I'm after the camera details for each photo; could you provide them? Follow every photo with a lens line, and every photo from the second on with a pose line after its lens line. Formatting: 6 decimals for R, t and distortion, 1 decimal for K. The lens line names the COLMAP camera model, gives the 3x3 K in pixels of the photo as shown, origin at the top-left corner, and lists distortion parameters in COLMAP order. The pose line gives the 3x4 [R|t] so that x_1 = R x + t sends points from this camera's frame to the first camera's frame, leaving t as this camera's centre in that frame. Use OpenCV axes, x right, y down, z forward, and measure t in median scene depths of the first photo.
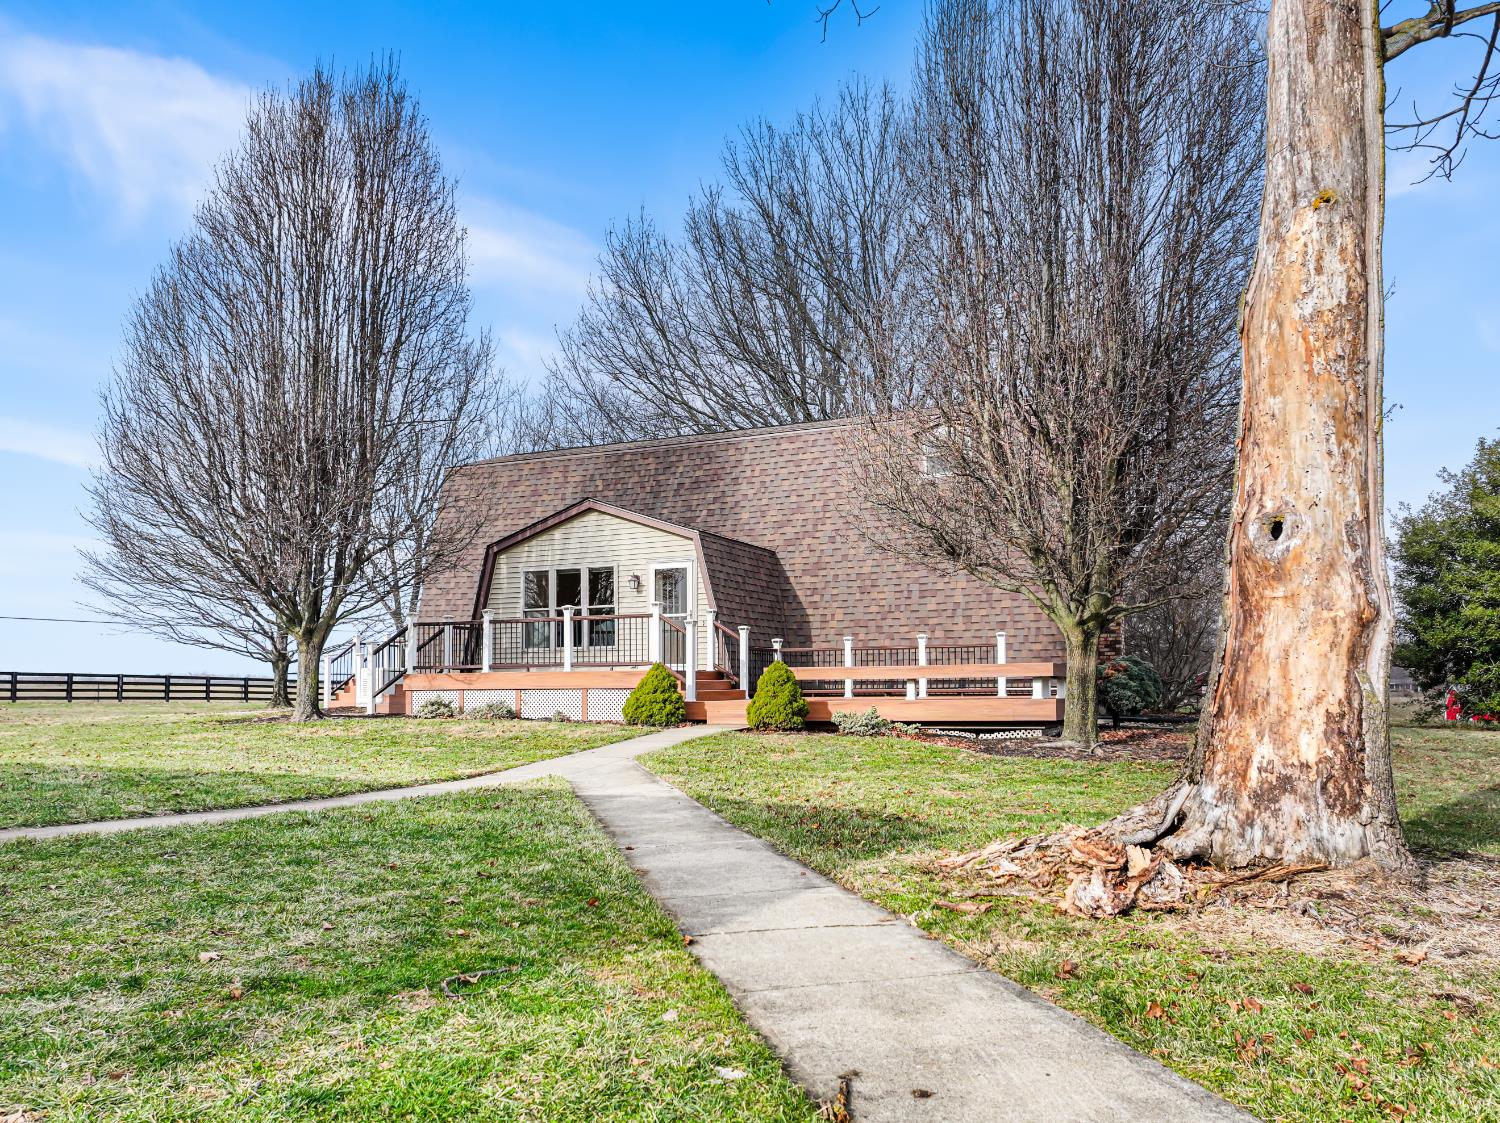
lens RADIAL K [[1041.1, 0, 728.4], [0, 1041.1, 626.5], [0, 0, 1]] dist [0.003300, 0.002298]
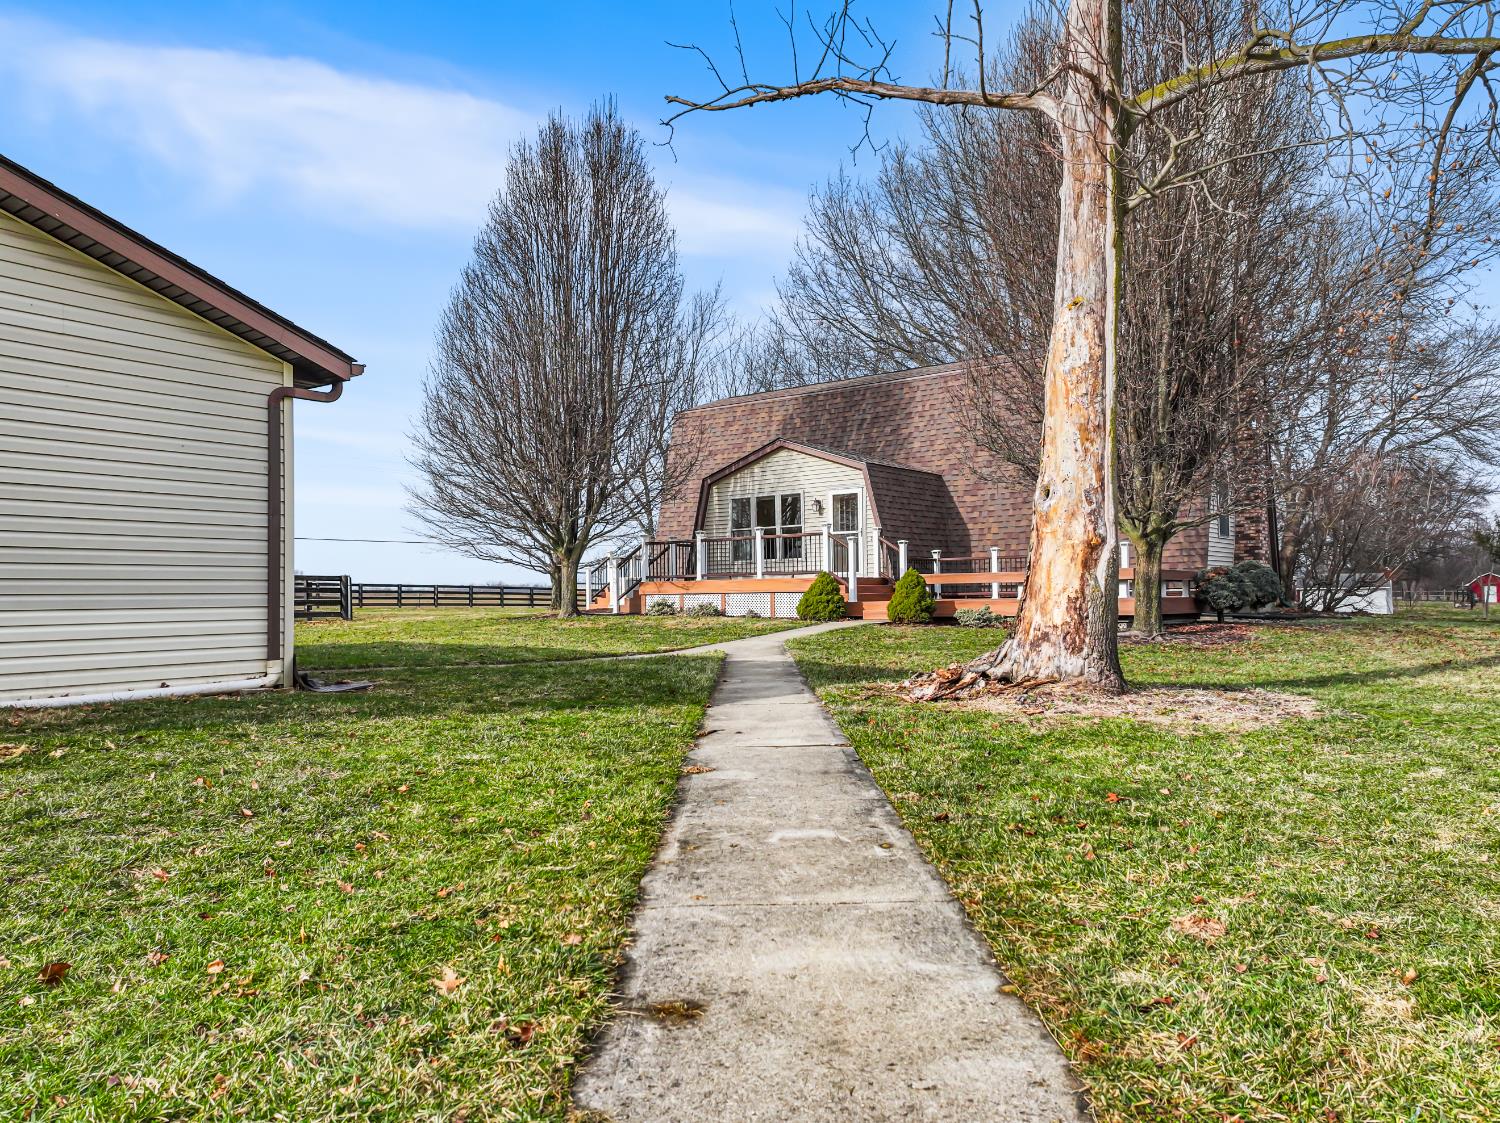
lens RADIAL K [[1029.9, 0, 752.1], [0, 1029.9, 586.4], [0, 0, 1]] dist [0.000967, -0.000654]
pose [[0.974608, -0.007781, -0.223783, 0.114877], [0.018980, 0.998670, 0.047936, -0.008121], [0.223113, -0.050966, 0.973459, -0.220383]]
